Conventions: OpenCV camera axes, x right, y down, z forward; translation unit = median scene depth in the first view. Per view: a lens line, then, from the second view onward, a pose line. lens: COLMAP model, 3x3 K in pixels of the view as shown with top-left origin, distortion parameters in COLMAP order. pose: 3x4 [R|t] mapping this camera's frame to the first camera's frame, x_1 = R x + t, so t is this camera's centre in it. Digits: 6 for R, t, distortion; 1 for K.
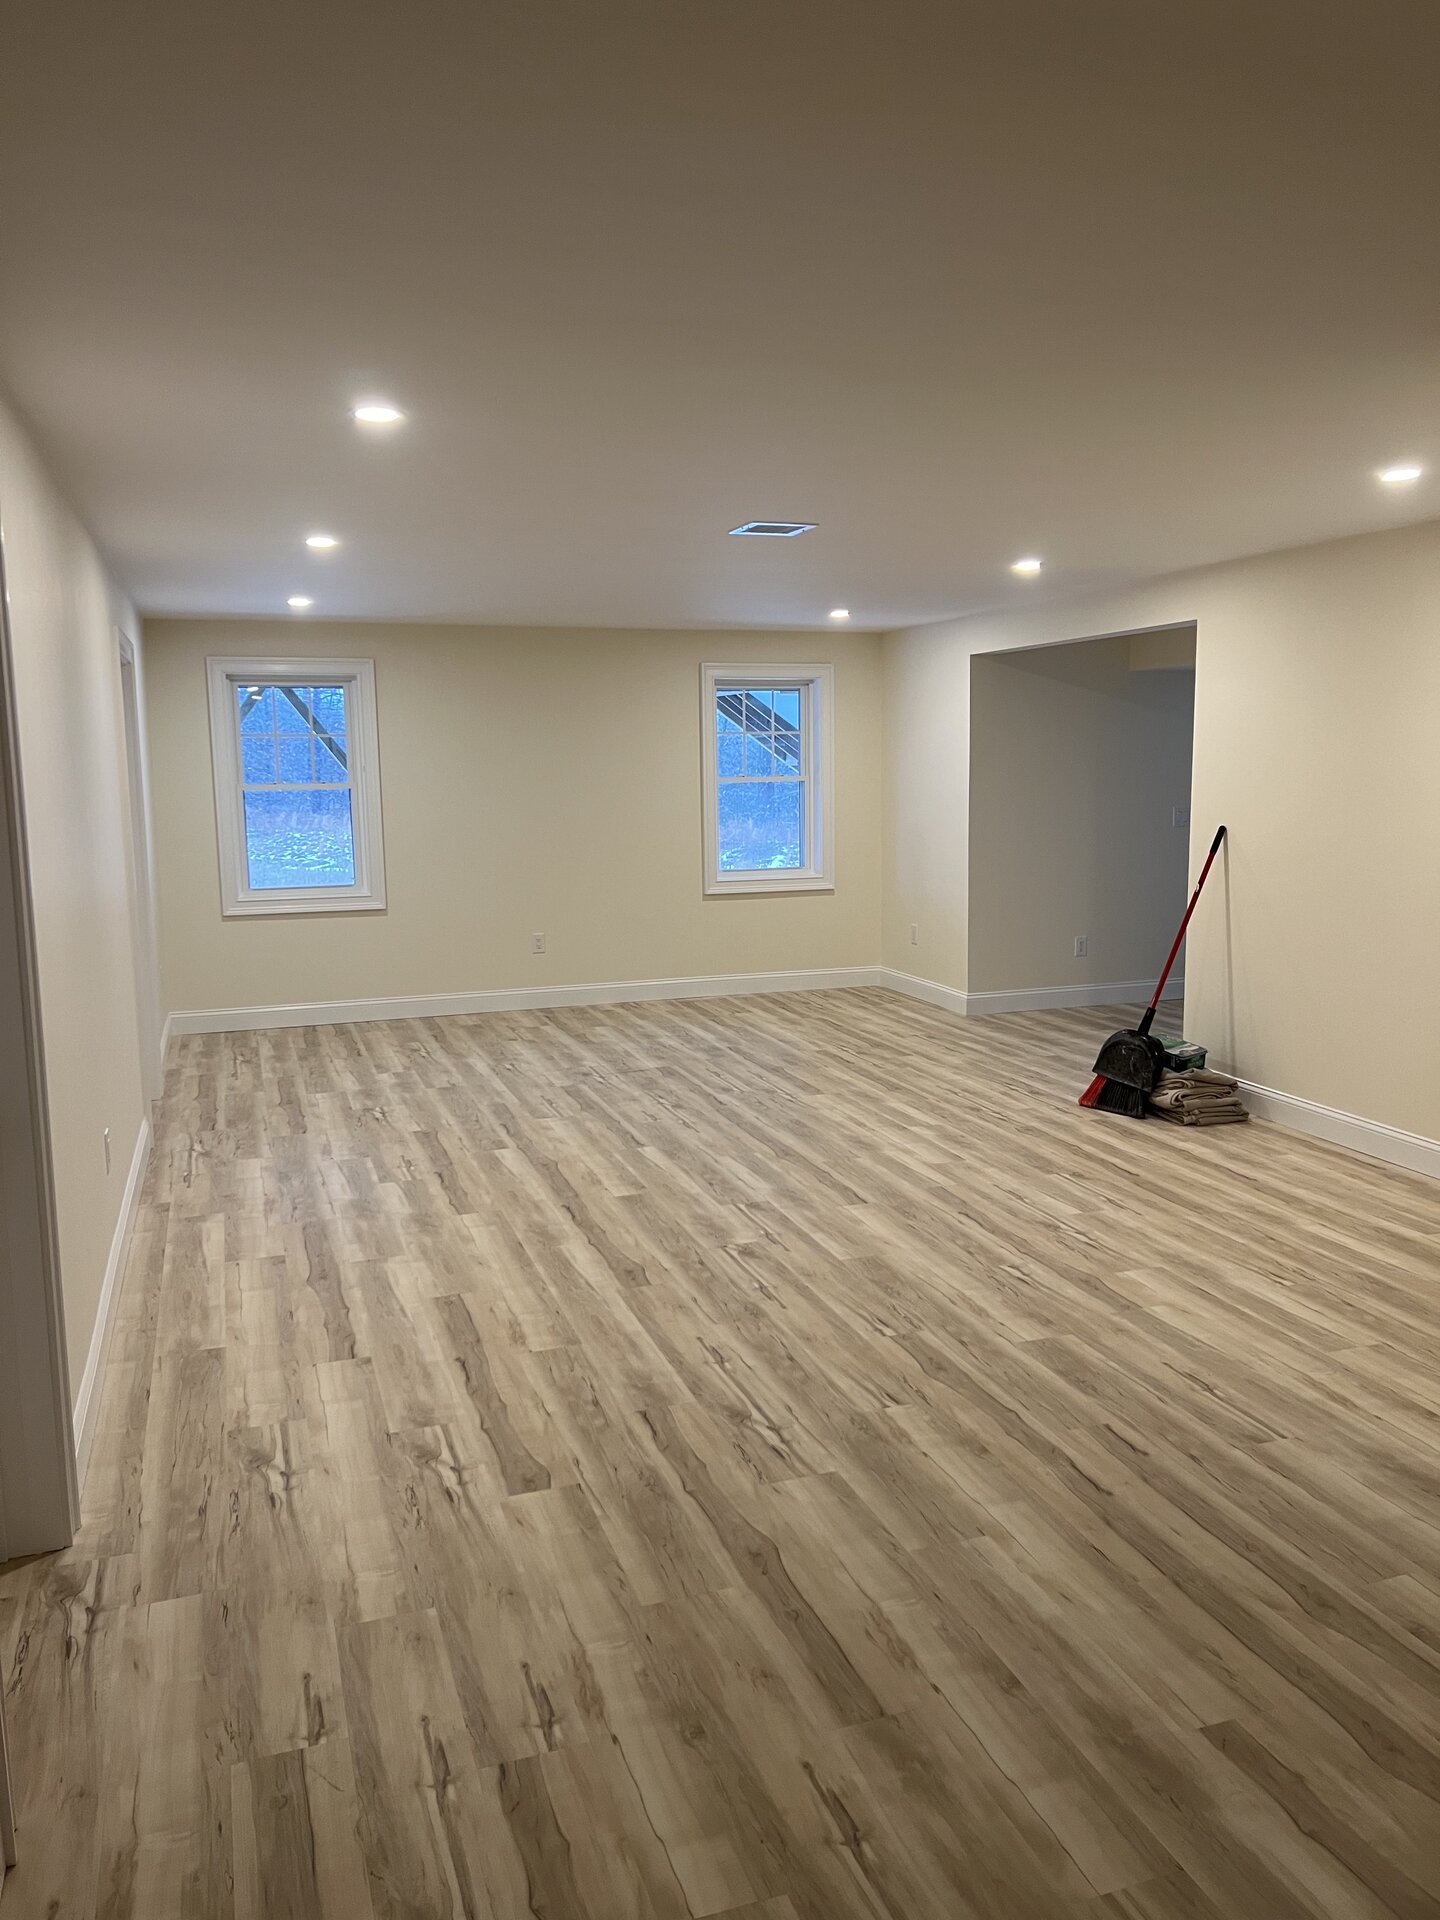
lens RADIAL K [[1406.9, 0, 710.8], [0, 1406.9, 958.8], [0, 0, 1]] dist [0.102896, -0.168923]
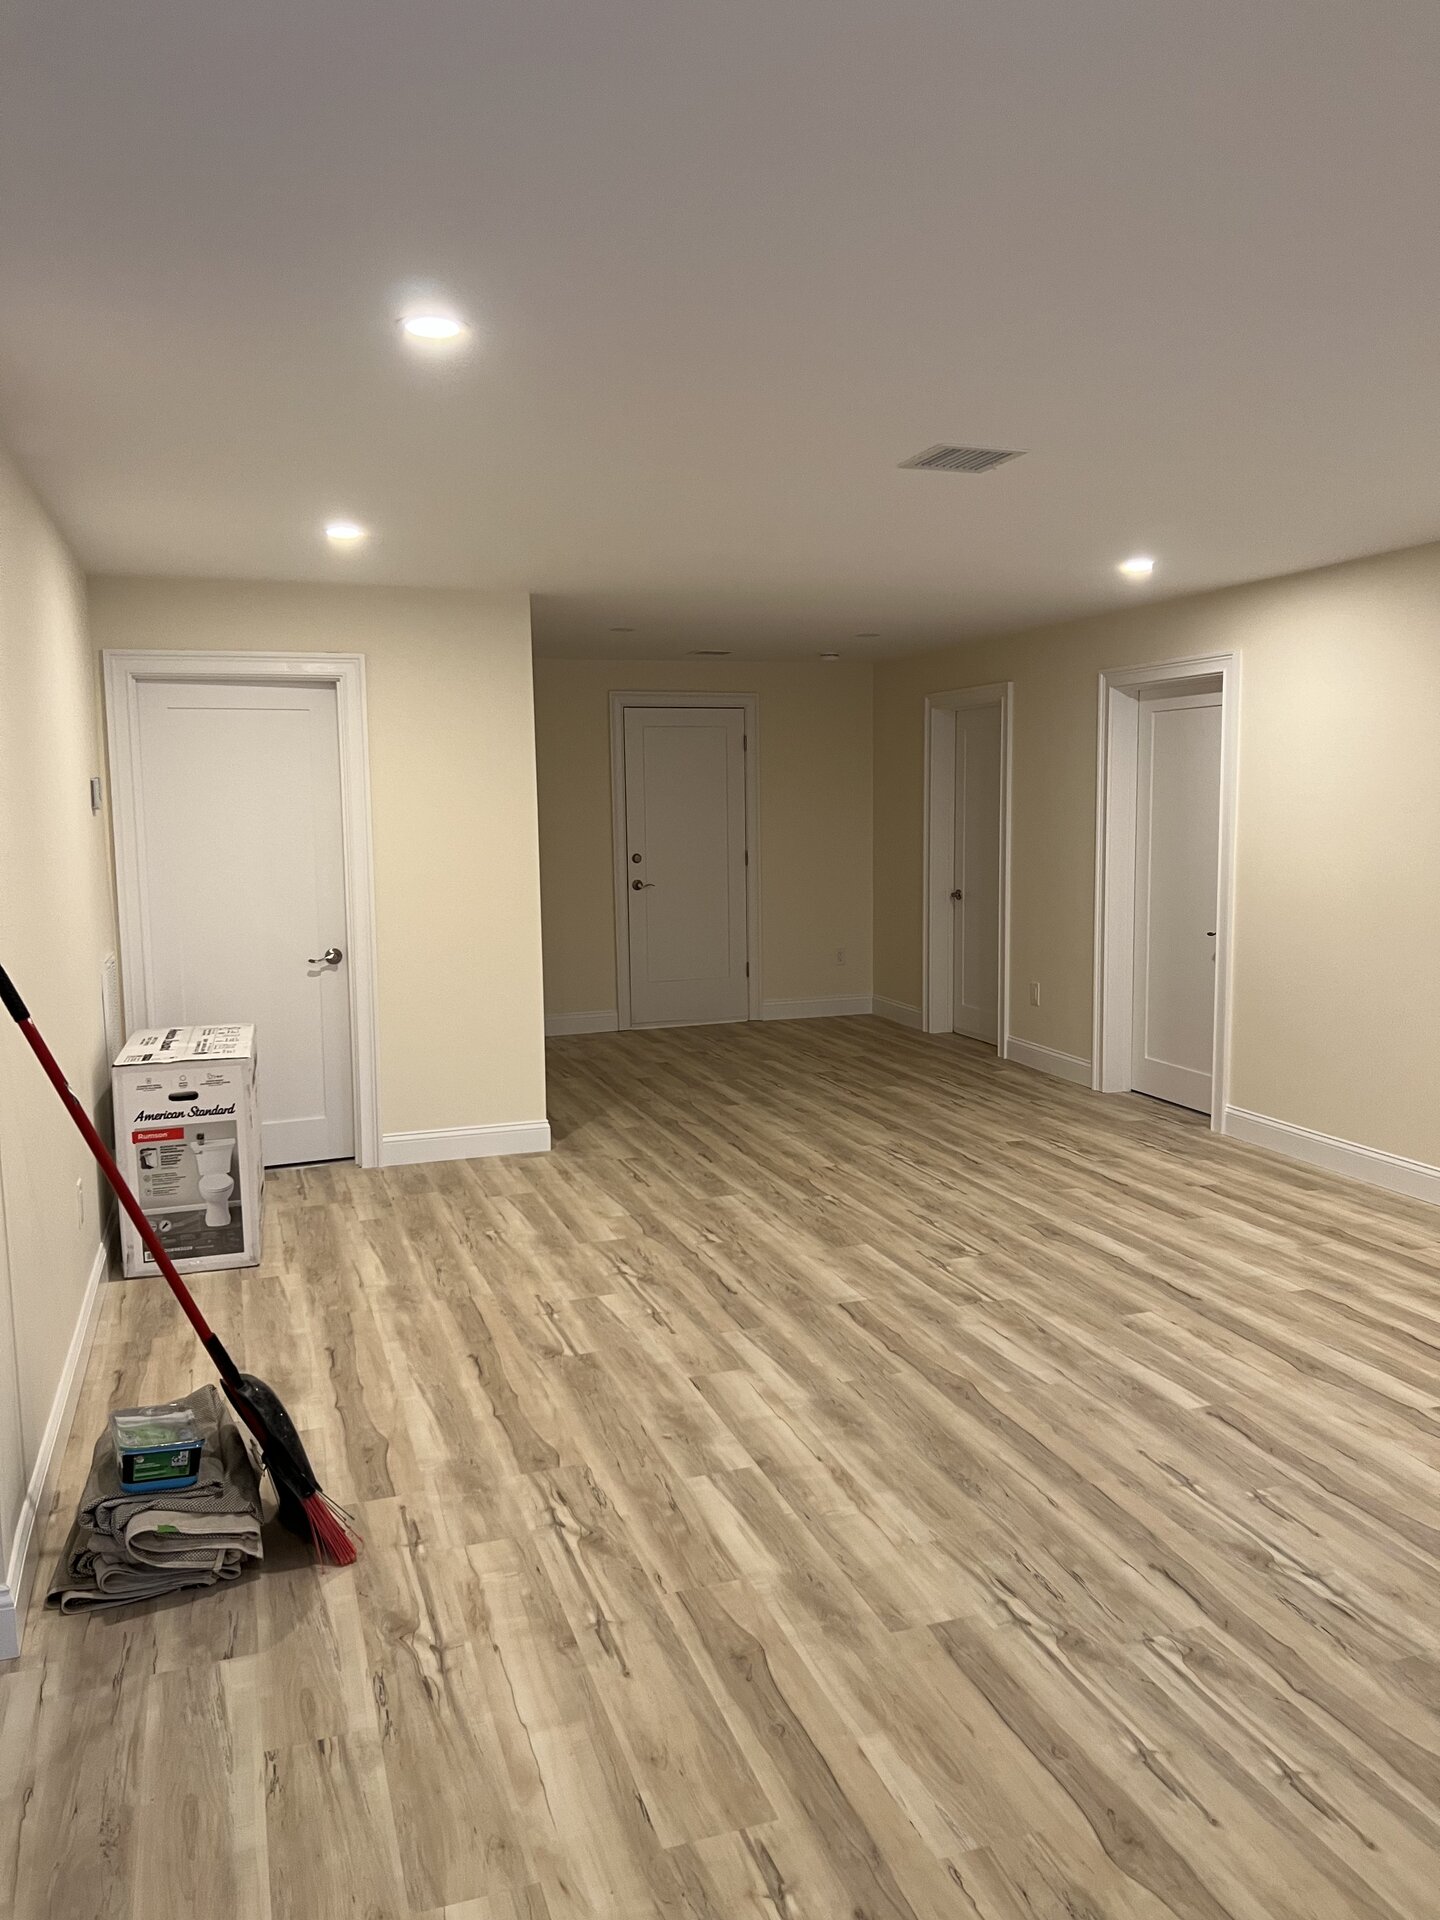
lens RADIAL K [[1406.9, 0, 710.8], [0, 1406.9, 958.8], [0, 0, 1]] dist [0.102896, -0.168923]
pose [[-0.999684, 0.025033, 0.002196, 0.192877], [0.024750, 0.965715, 0.258421, -0.265887], [0.004349, 0.258393, -0.966030, 1.890098]]
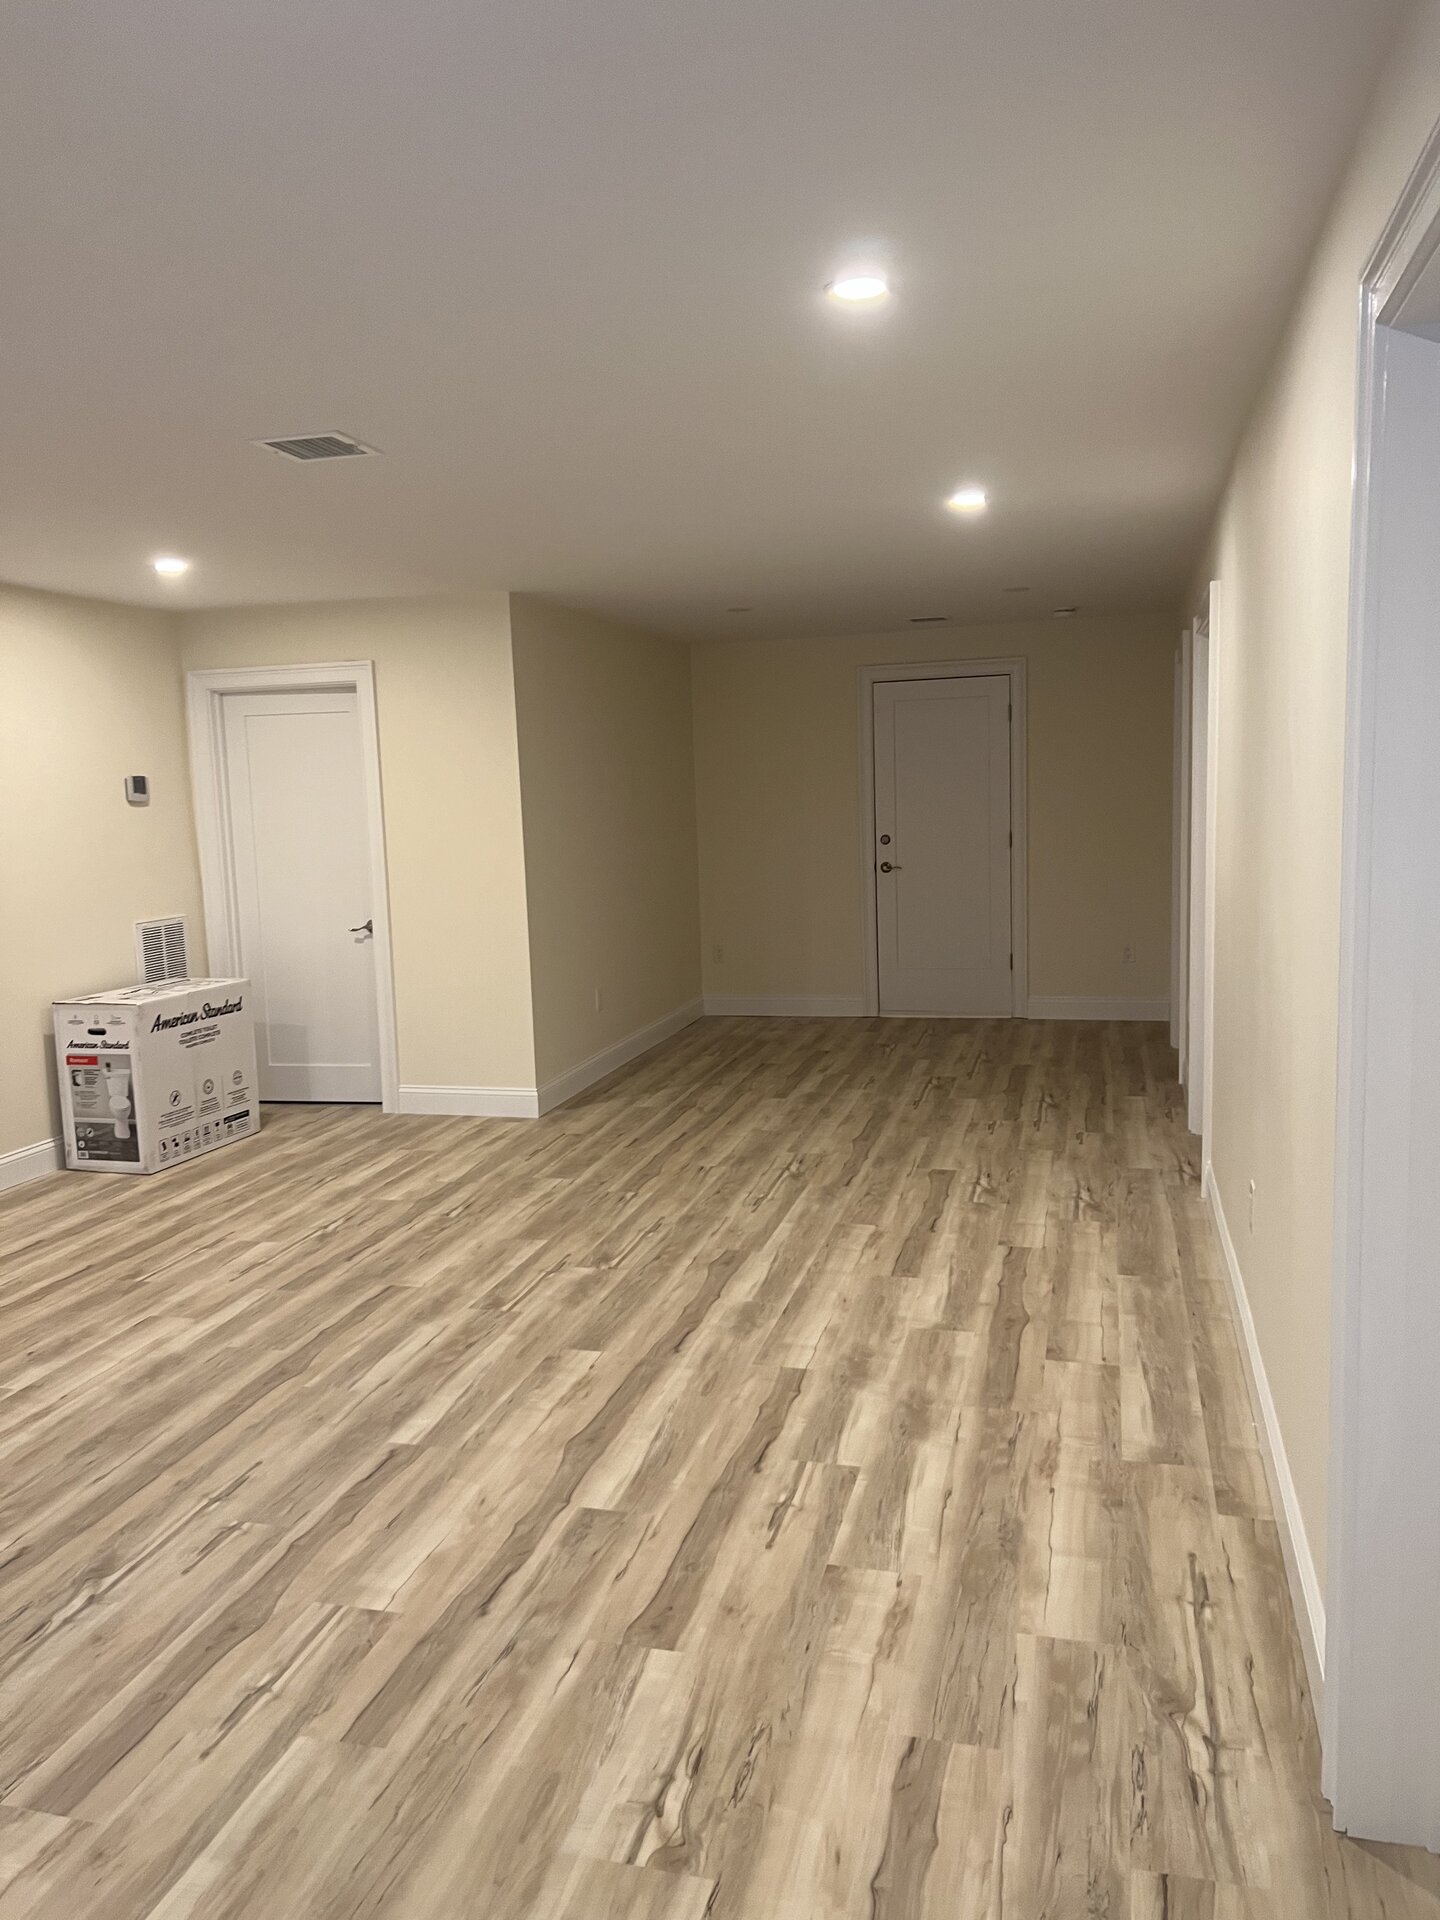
lens RADIAL K [[1406.9, 0, 710.8], [0, 1406.9, 958.8], [0, 0, 1]] dist [0.102896, -0.168923]
pose [[-0.823646, -0.028883, 0.566368, -0.575358], [0.125179, 0.964809, 0.231245, -0.210740], [-0.553116, 0.261362, -0.791045, 1.634311]]
